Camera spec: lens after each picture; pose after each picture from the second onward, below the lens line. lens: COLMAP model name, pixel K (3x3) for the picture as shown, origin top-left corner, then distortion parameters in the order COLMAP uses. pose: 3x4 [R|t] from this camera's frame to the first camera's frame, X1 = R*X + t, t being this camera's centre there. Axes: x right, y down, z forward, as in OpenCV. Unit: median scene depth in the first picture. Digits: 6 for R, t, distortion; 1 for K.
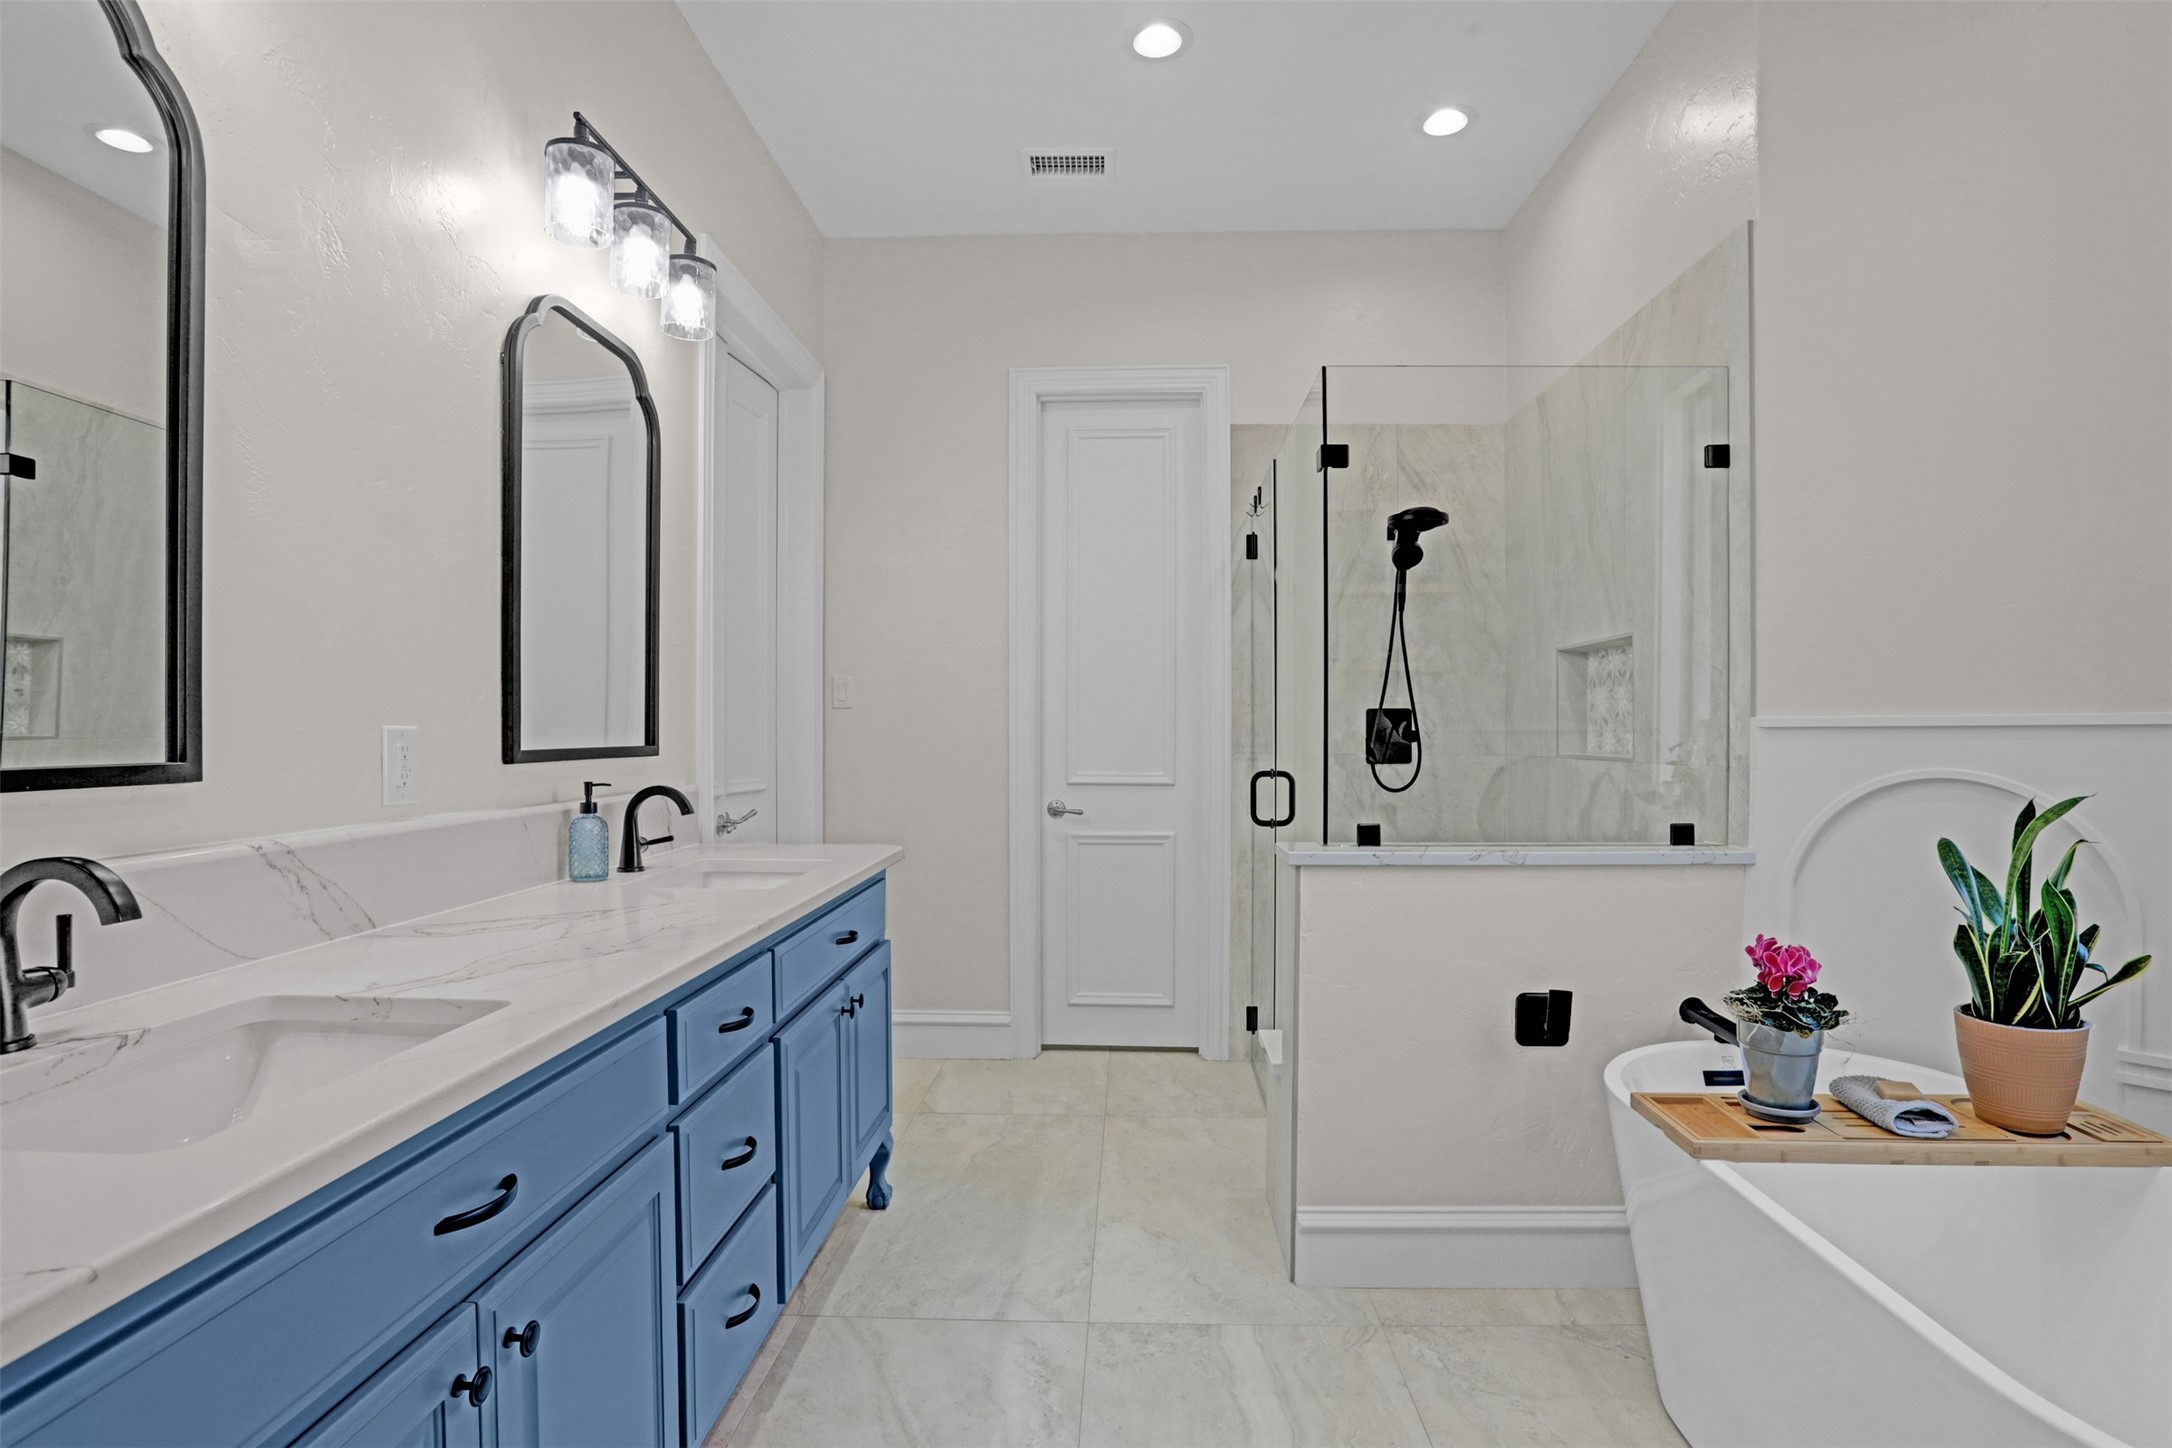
lens RADIAL K [[1053.9, 0, 1084.9], [0, 1053.9, 755.9], [0, 0, 1]] dist [-0.060827, 0.020121]
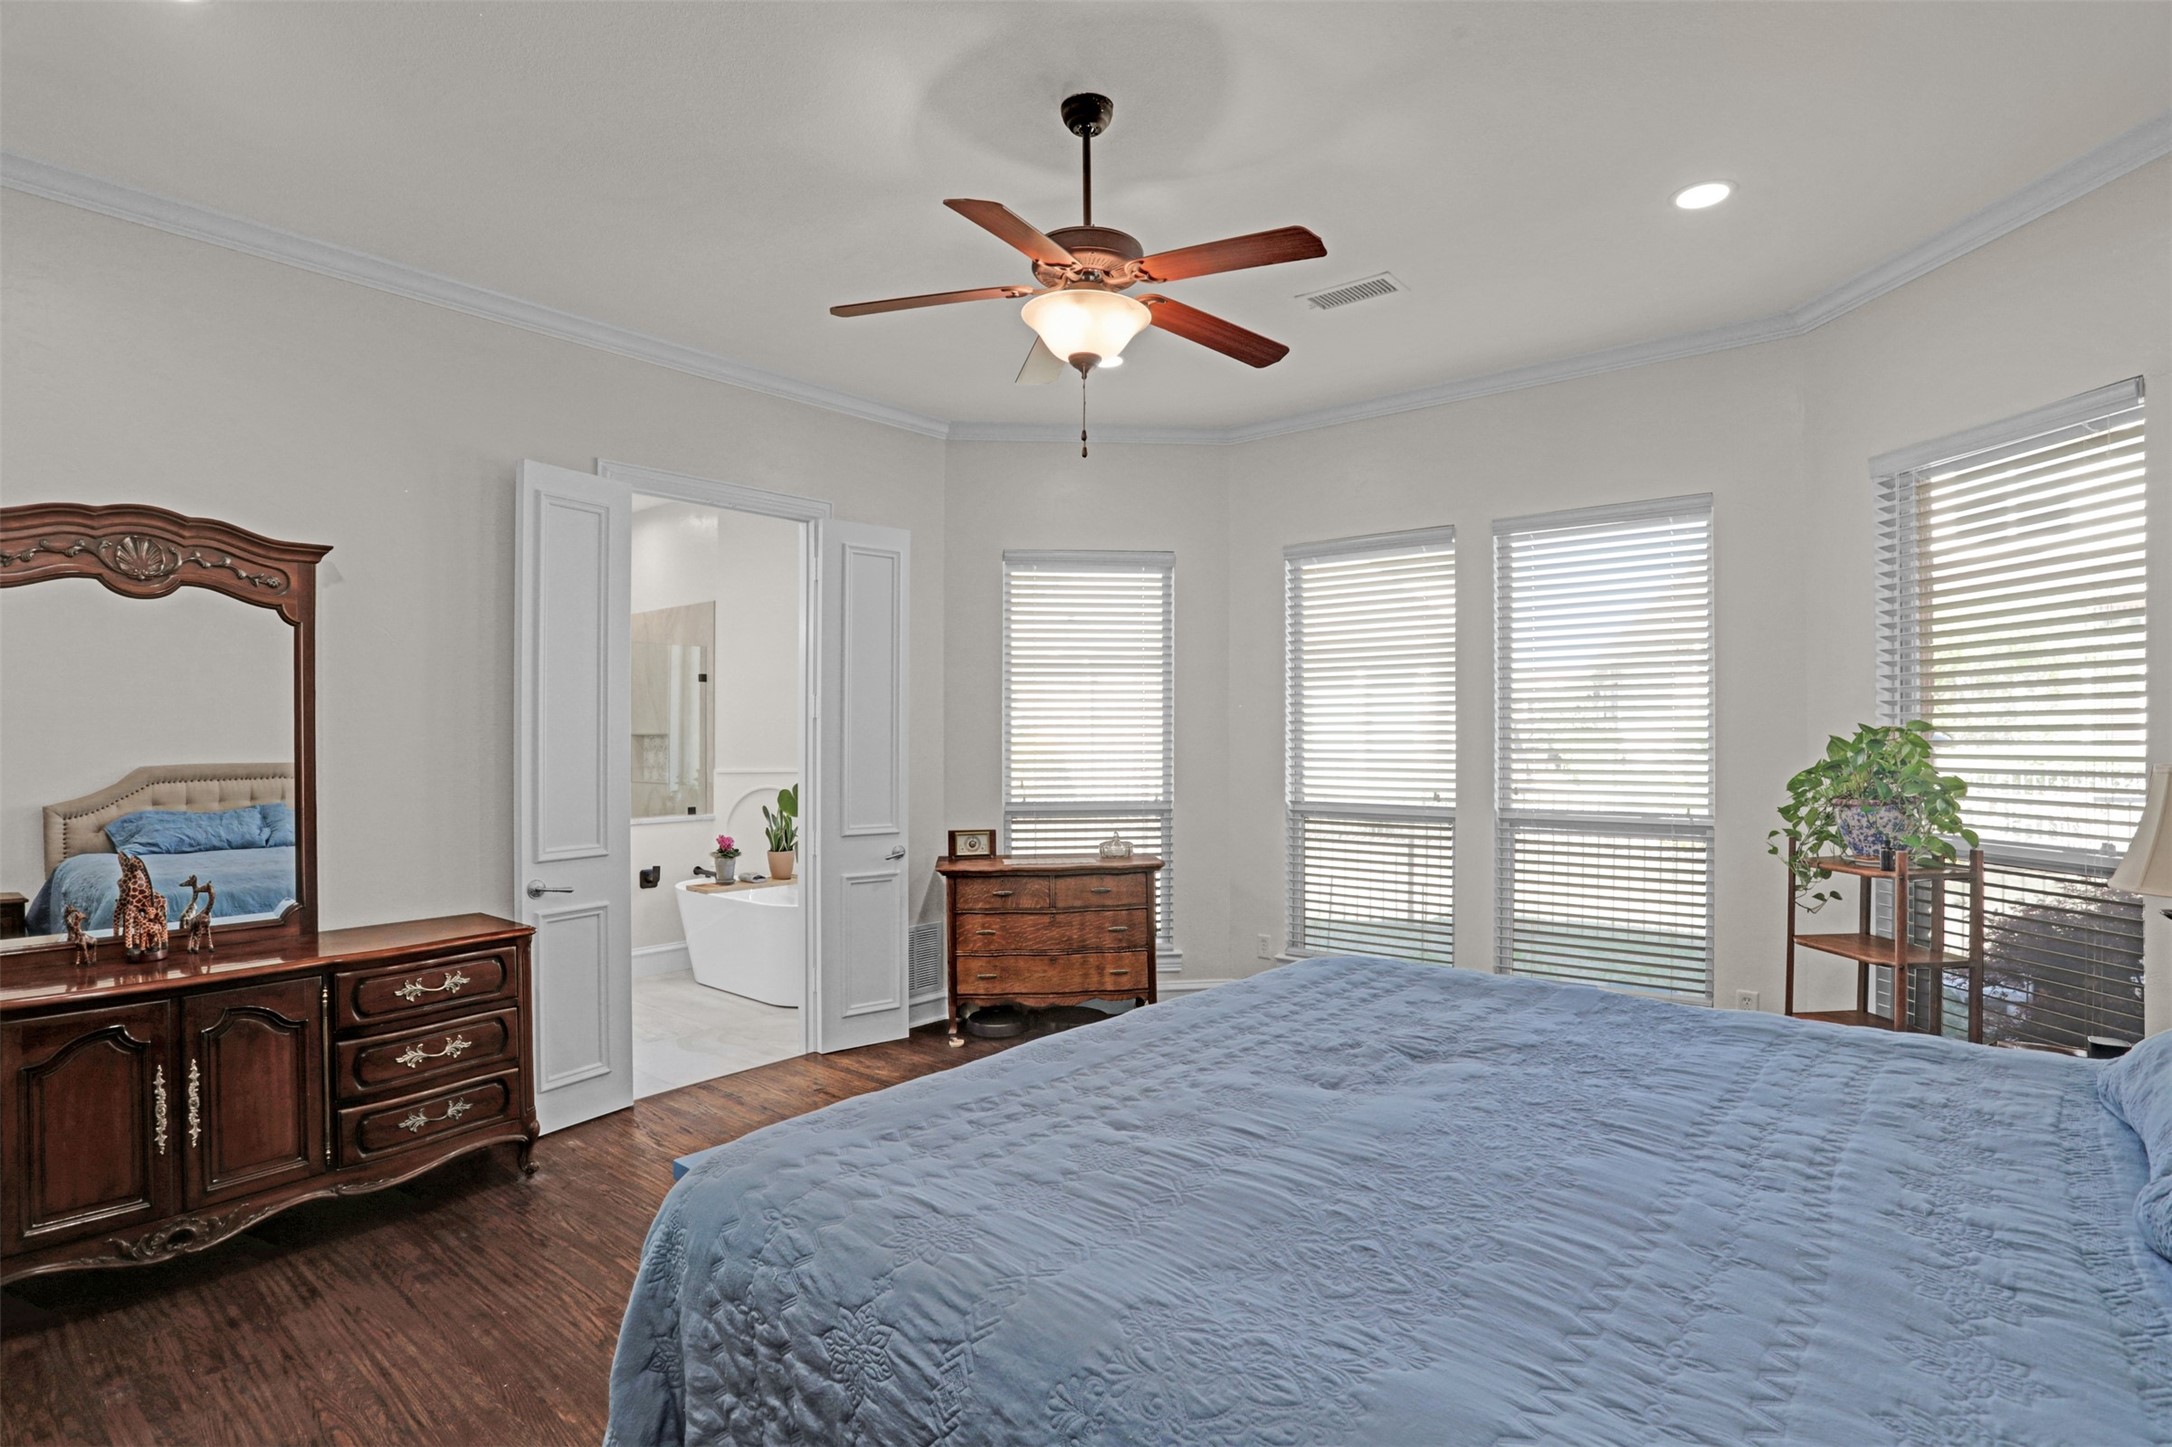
lens RADIAL K [[1053.9, 0, 1084.9], [0, 1053.9, 755.4], [0, 0, 1]] dist [-0.060827, 0.020121]
pose [[0.587149, -0.004833, 0.809465, -1.370646], [0.010790, 0.999940, -0.001856, -0.073340], [-0.809407, 0.009824, 0.587166, -1.926657]]
